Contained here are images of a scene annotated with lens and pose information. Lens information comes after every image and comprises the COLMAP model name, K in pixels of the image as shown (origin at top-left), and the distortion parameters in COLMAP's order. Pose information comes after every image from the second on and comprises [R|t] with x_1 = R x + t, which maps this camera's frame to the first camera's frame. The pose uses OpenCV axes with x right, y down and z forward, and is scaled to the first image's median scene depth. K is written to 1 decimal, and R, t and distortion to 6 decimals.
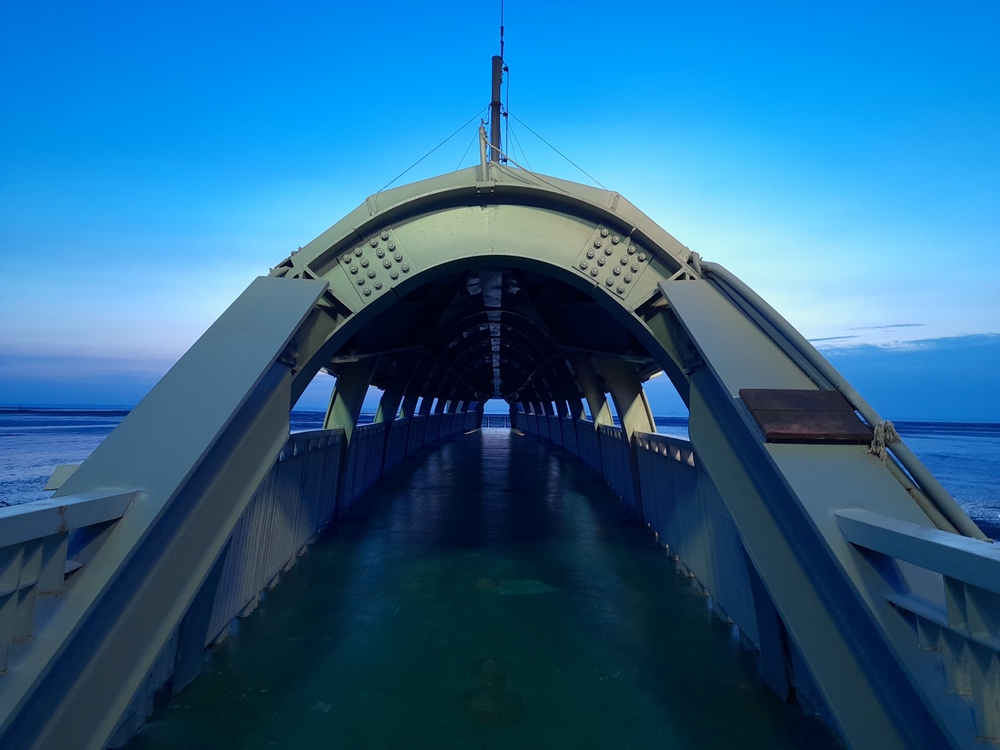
lens RADIAL K [[779.4, 0, 501.7], [0, 779.4, 370.0], [0, 0, 1]] dist [0.039316, -0.007987]
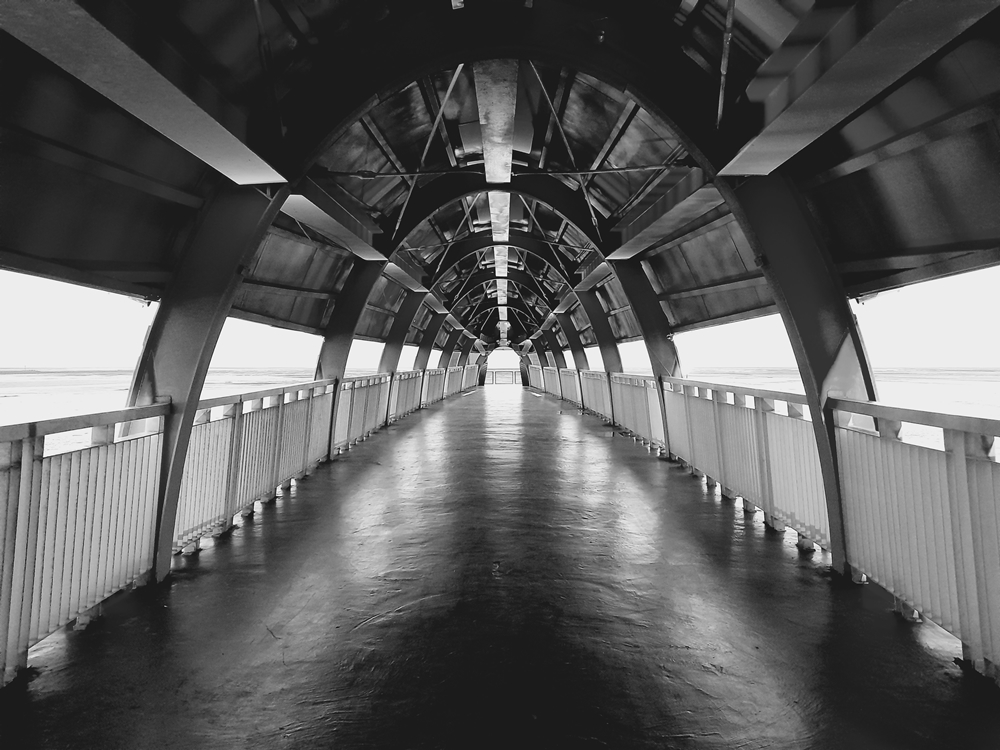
lens RADIAL K [[779.4, 0, 500.2], [0, 779.4, 373.0], [0, 0, 1]] dist [0.039316, -0.007987]
pose [[0.999841, -0.014382, -0.010514, -0.008459], [0.015011, 0.997933, 0.062482, 0.046639], [0.009593, -0.062629, 0.997991, 0.866481]]
